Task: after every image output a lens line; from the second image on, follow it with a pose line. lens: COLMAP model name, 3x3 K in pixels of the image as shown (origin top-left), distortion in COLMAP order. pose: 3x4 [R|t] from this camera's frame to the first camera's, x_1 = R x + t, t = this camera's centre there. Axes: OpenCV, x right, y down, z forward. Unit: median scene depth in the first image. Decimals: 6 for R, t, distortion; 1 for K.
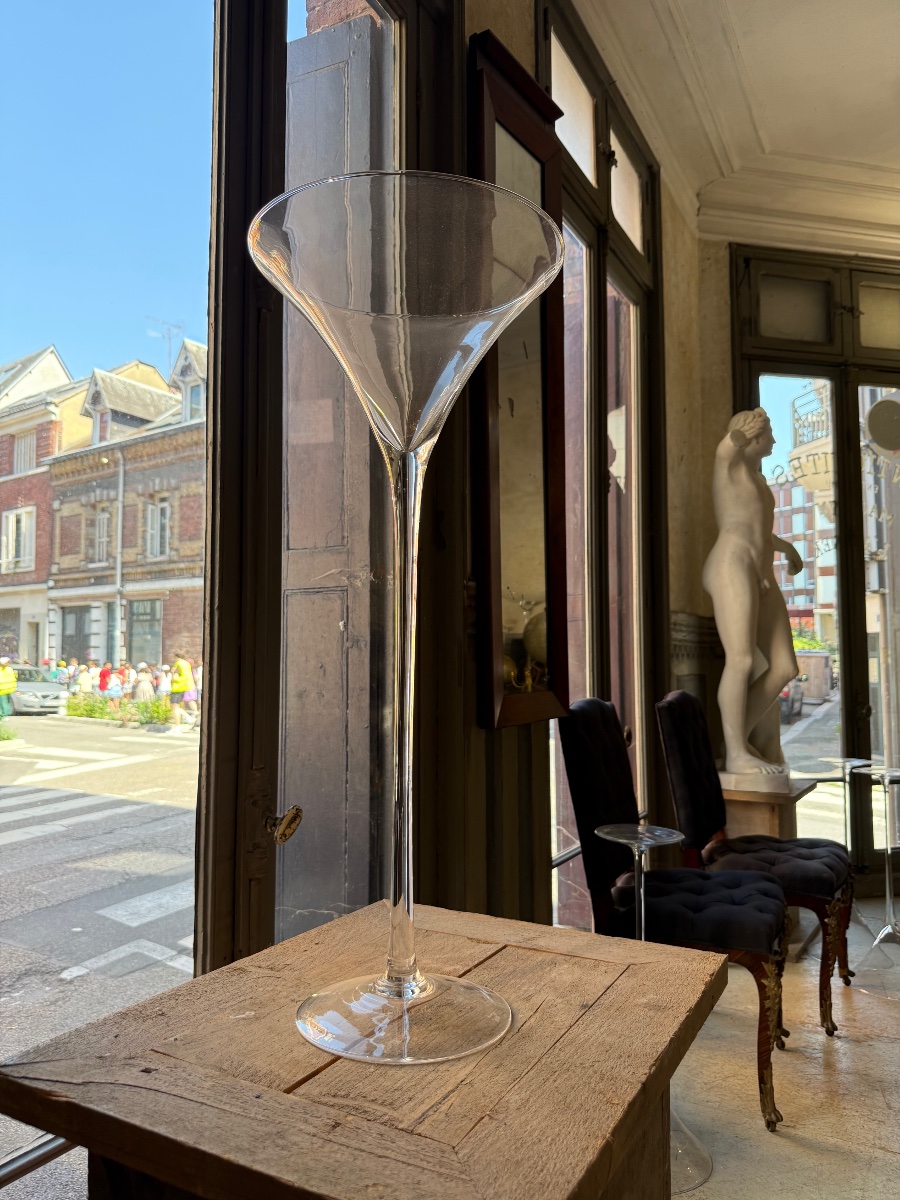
lens RADIAL K [[853.6, 0, 450.0], [0, 853.6, 600.0], [0, 0, 1]] dist [-0.014256, -0.007677]
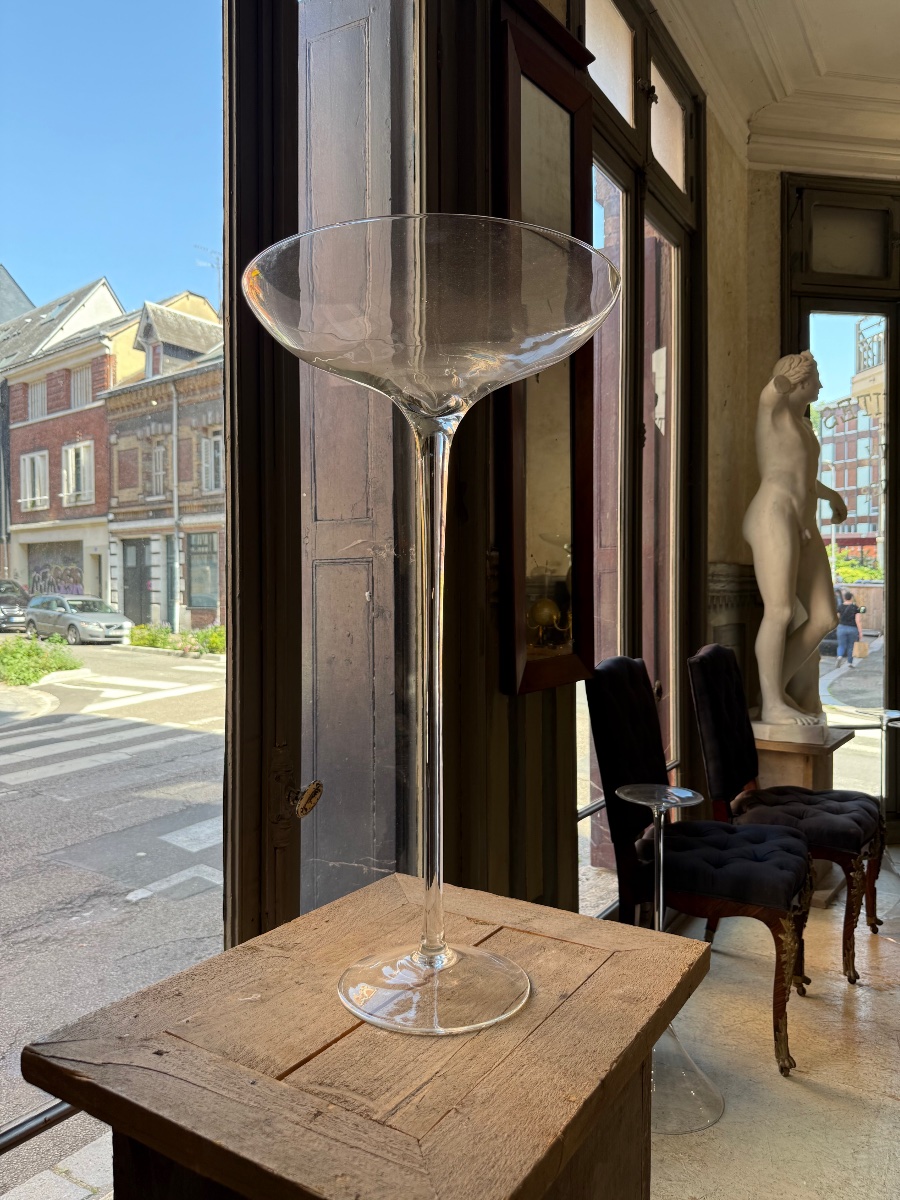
lens RADIAL K [[849.2, 0, 446.3], [0, 849.2, 600.9], [0, 0, 1]] dist [-0.011006, -0.009721]
pose [[0.998065, 0.000211, -0.062177, 0.020845], [0.004717, 0.996856, 0.079093, -0.029274], [0.061998, -0.079233, 0.994926, -0.010257]]
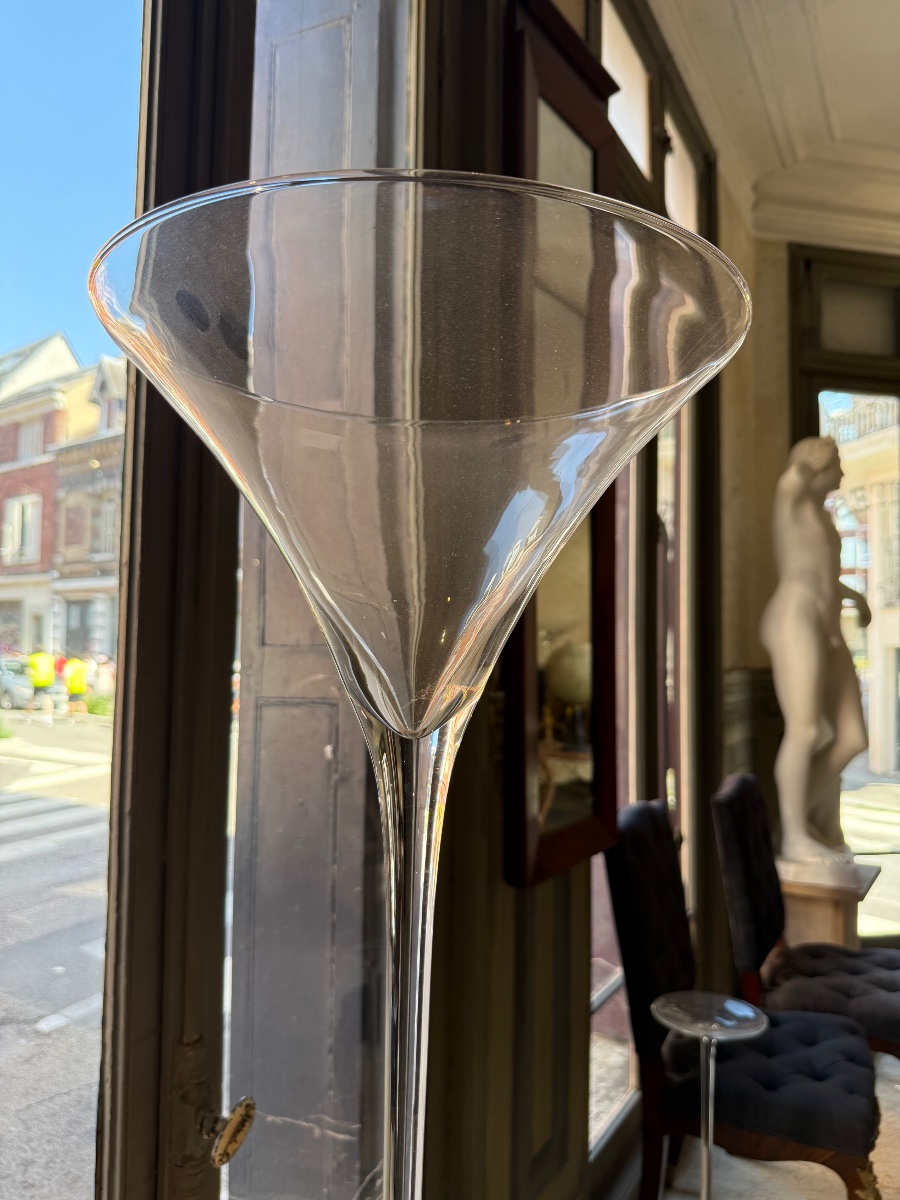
lens RADIAL K [[891.4, 0, 451.6], [0, 891.4, 610.5], [0, 0, 1]] dist [-0.034619, 0.003942]
pose [[0.999792, 0.016039, -0.012572, -0.006461], [-0.015946, 0.999845, 0.007413, -0.069754], [0.012689, -0.007211, 0.999893, 0.136394]]
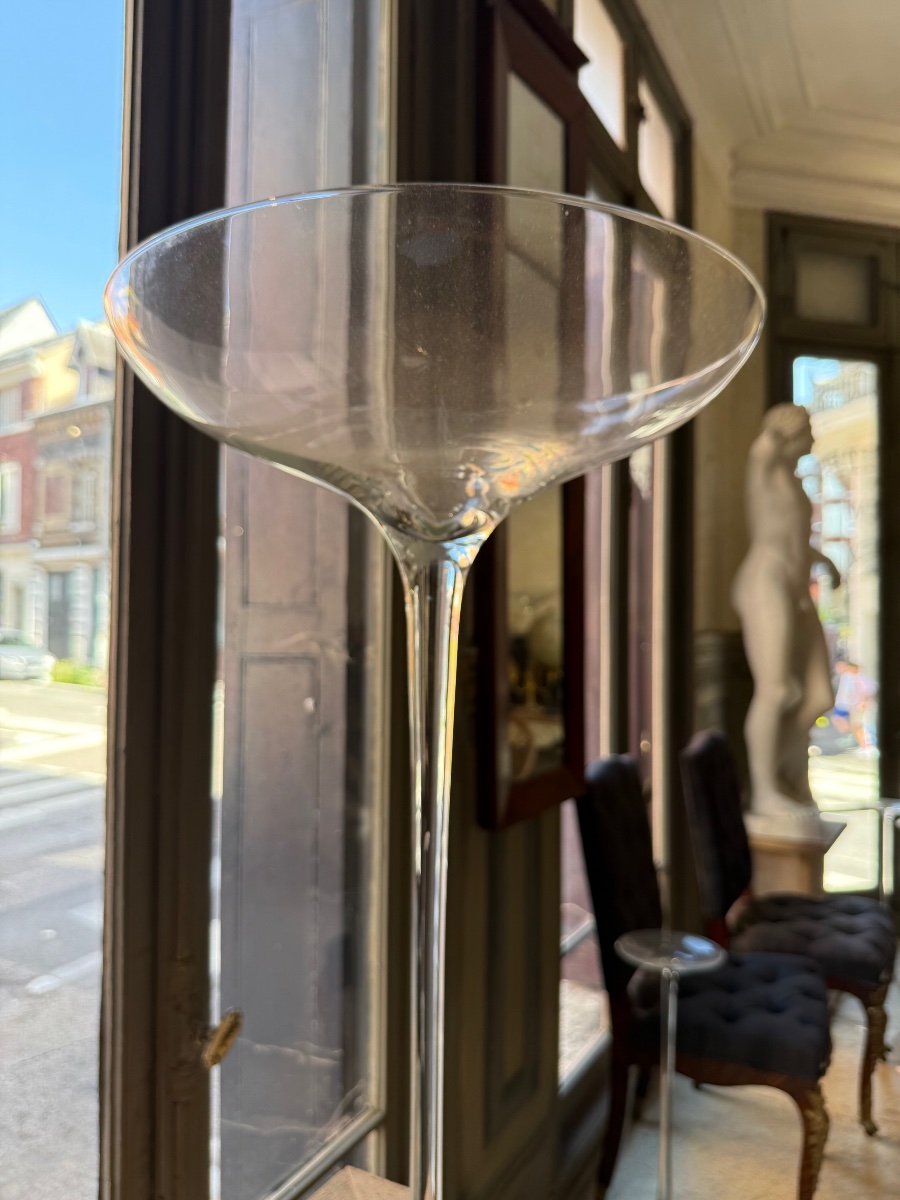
lens RADIAL K [[891.4, 0, 451.6], [0, 891.4, 610.5], [0, 0, 1]] dist [-0.034619, 0.003942]
pose [[0.999909, 0.012567, 0.004927, 0.000692], [-0.012764, 0.999022, 0.042330, -0.064174], [-0.004390, -0.042389, 0.999092, 0.108160]]
